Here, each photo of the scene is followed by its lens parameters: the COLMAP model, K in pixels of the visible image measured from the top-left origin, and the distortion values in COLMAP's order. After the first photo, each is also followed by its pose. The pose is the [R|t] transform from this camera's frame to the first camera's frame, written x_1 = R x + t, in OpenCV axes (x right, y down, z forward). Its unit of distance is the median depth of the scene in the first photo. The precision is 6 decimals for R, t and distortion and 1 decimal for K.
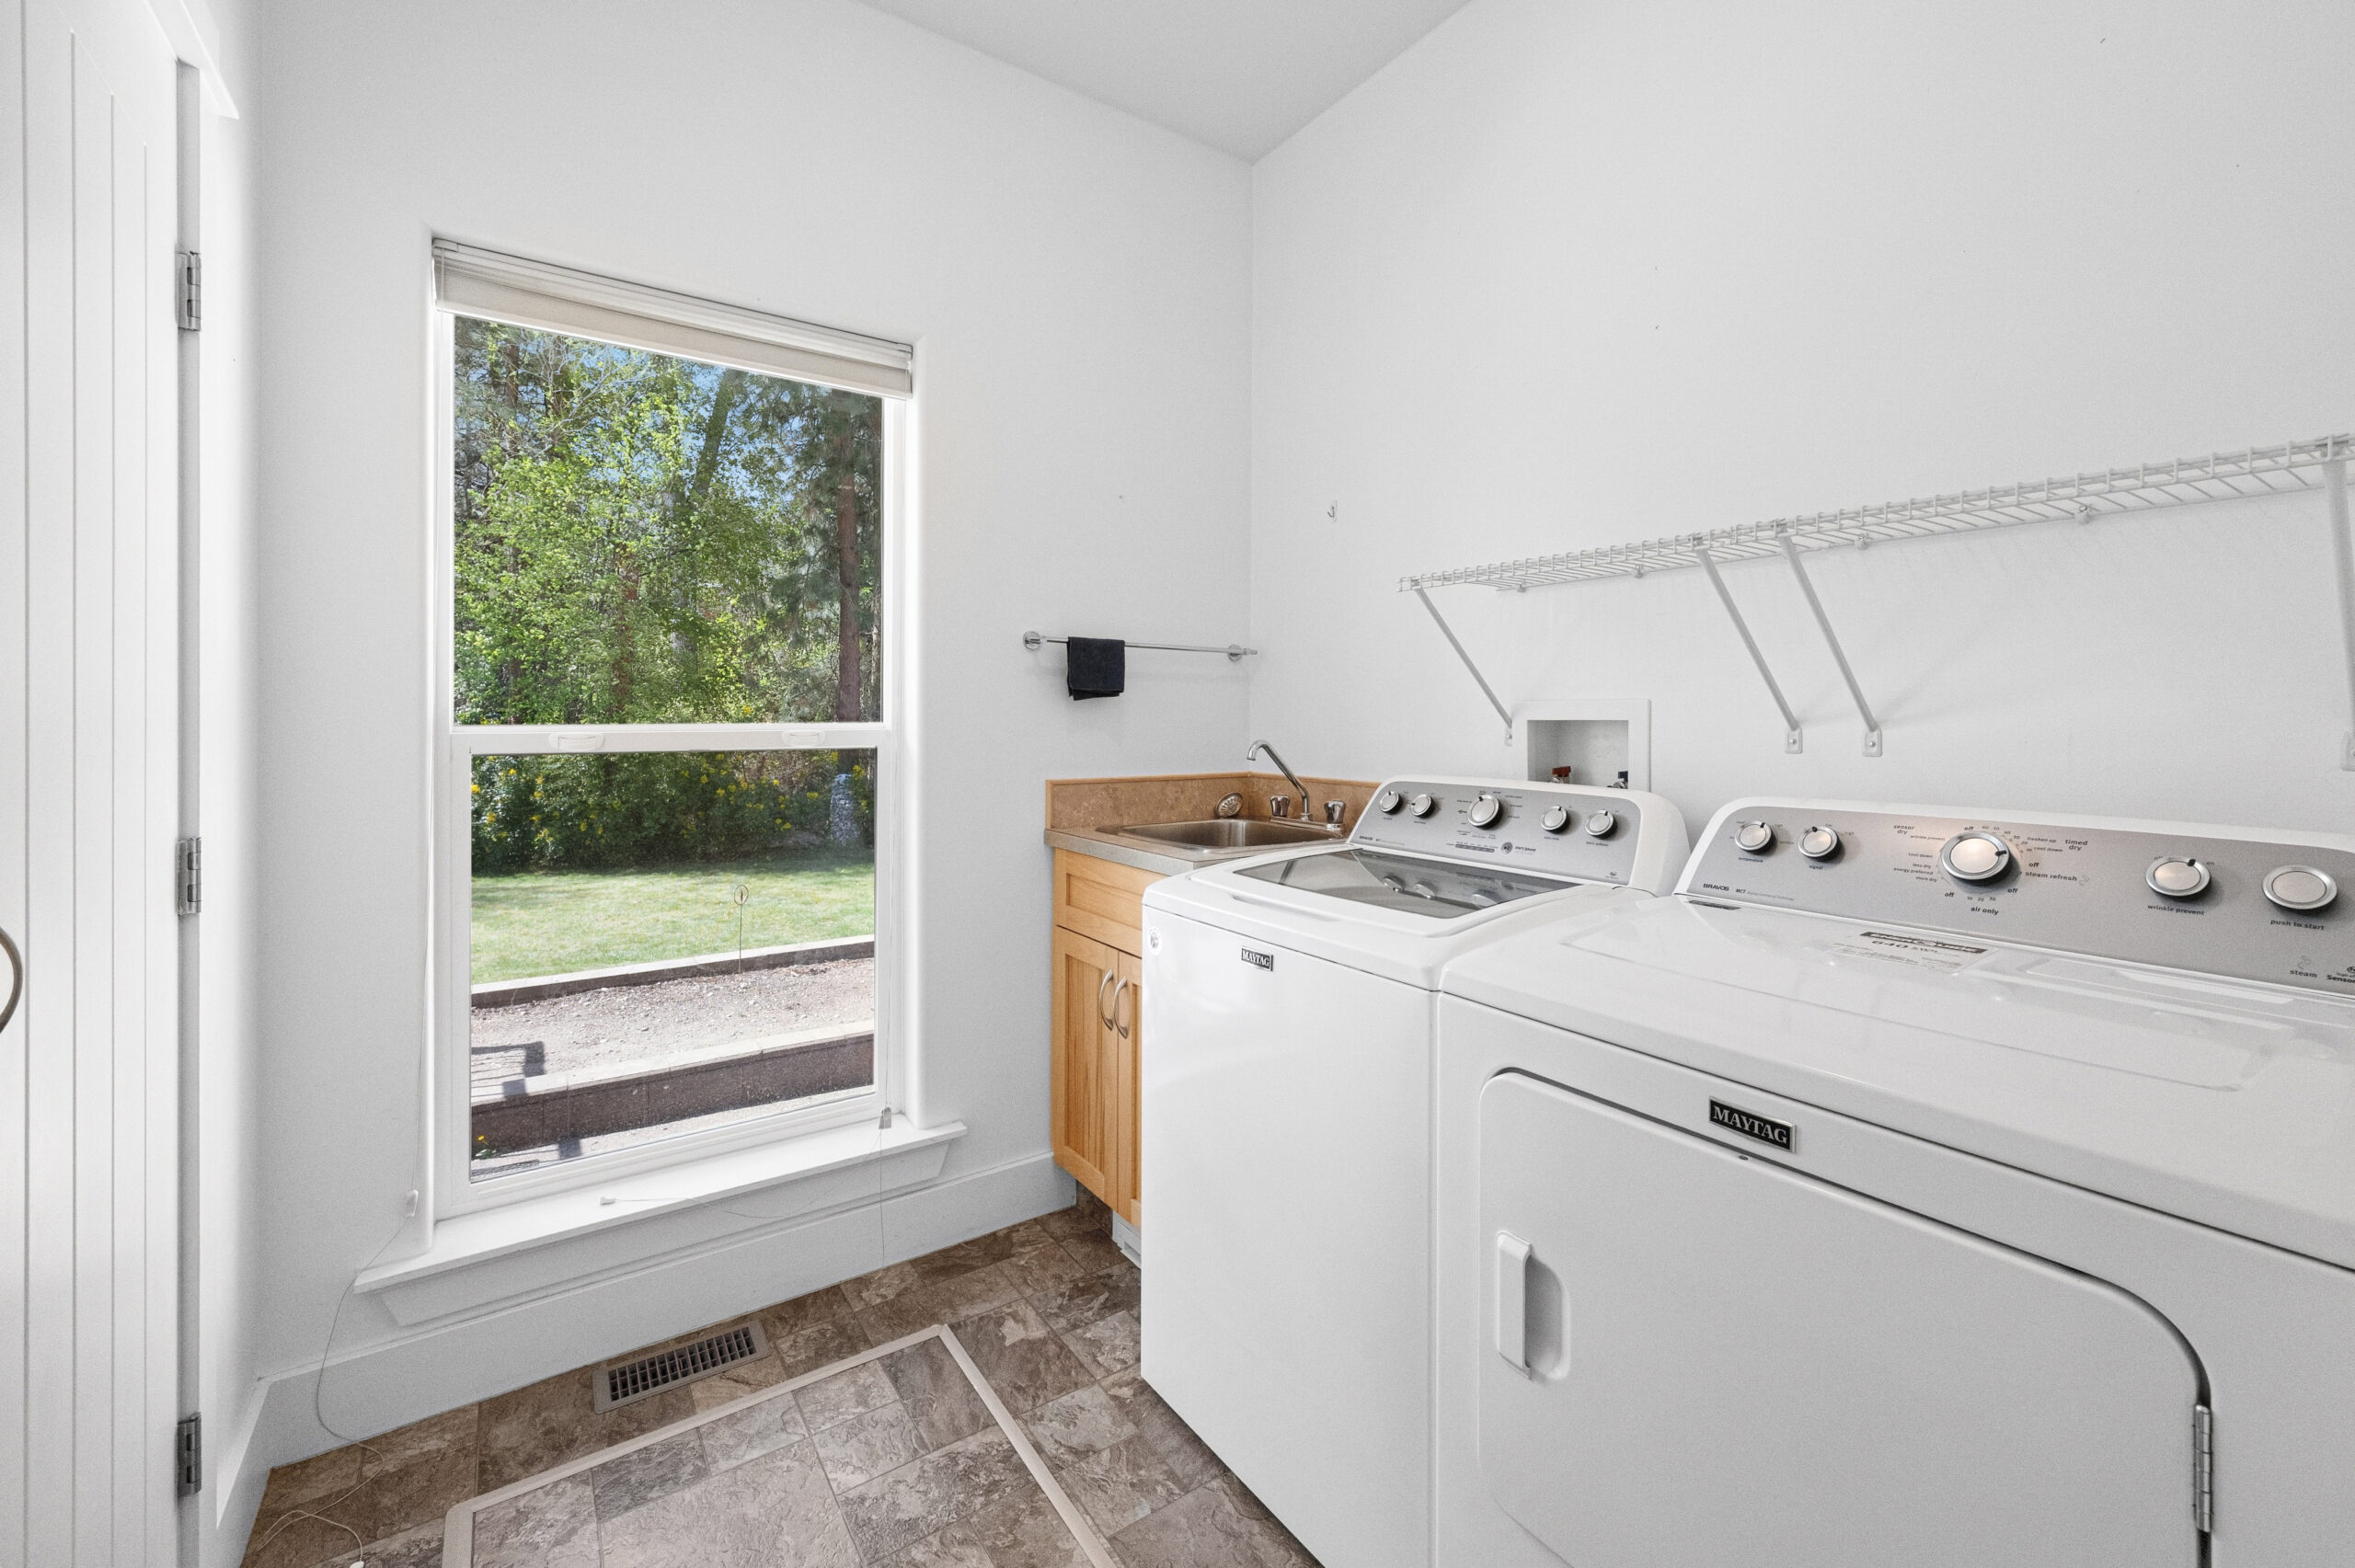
lens RADIAL K [[964.2, 0, 1182.2], [0, 964.2, 712.9], [0, 0, 1]] dist [0.002905, -0.000353]
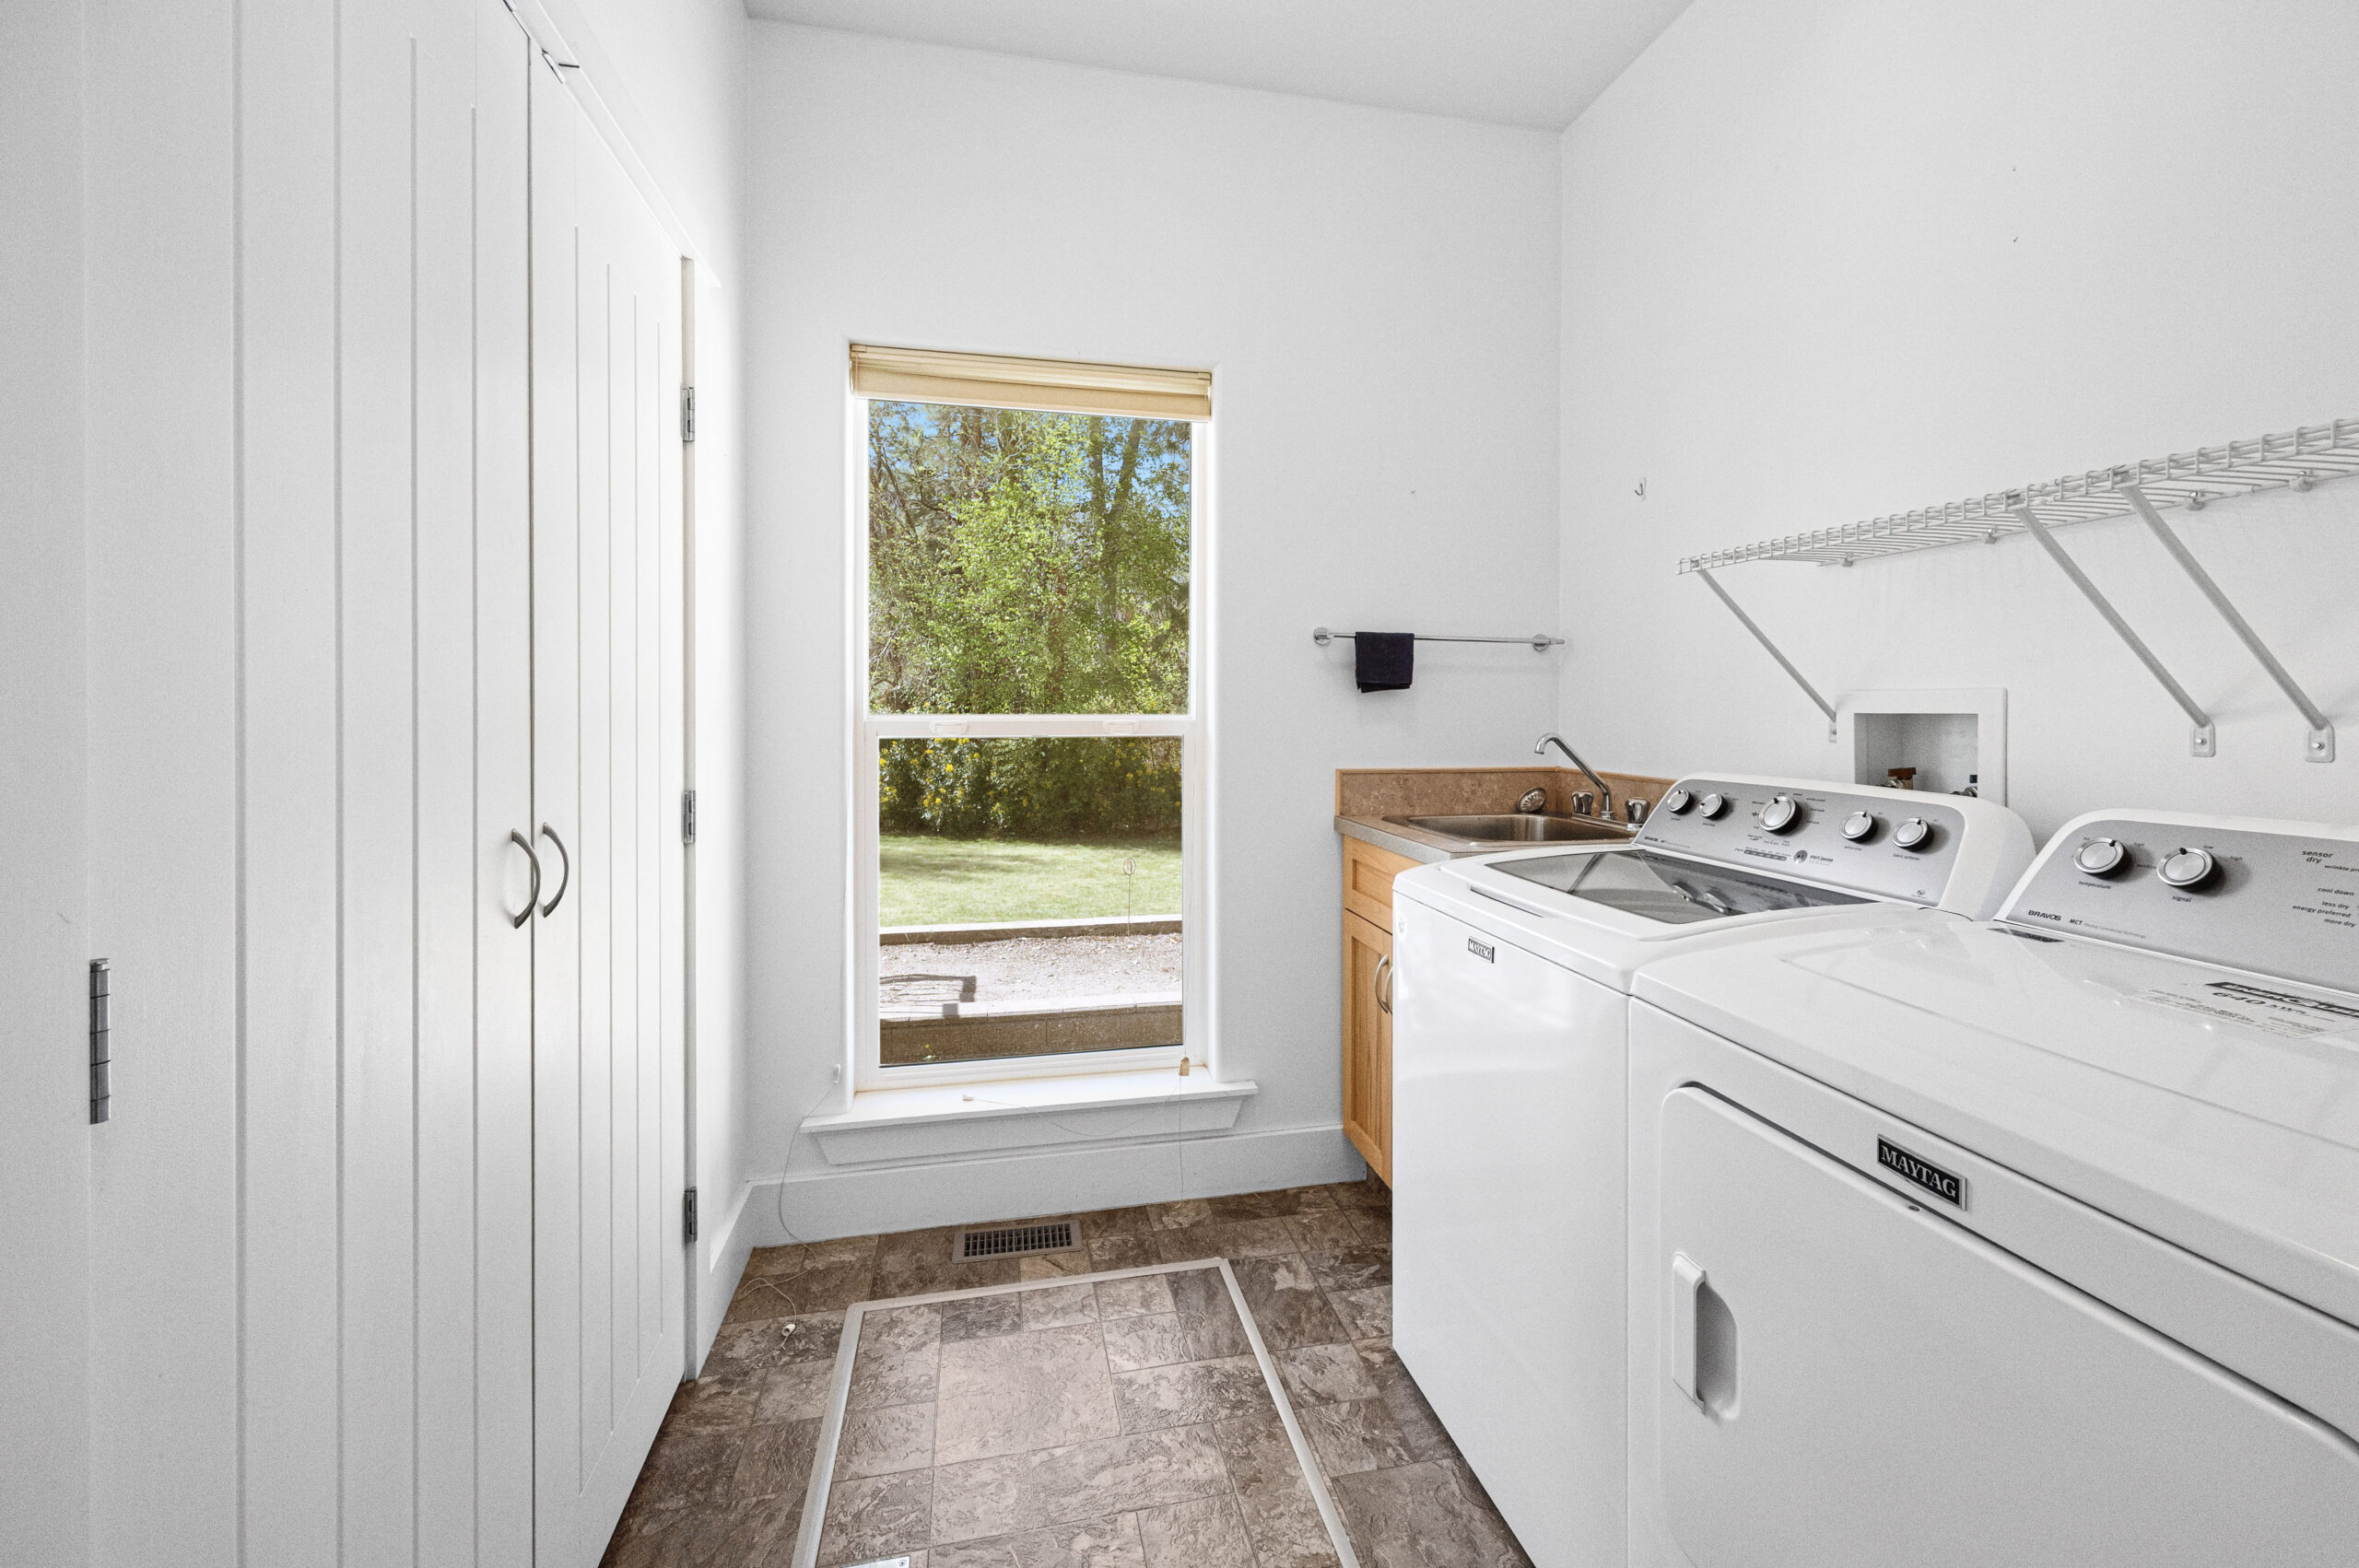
lens RADIAL K [[957.6, 0, 1190.0], [0, 957.6, 706.0], [0, 0, 1]] dist [0.000965, 0.000022]
pose [[0.924039, 0.000476, -0.382299, 0.143070], [-0.000227, 1.000000, 0.000697, 0.000585], [0.382299, -0.000557, 0.924038, -0.029165]]
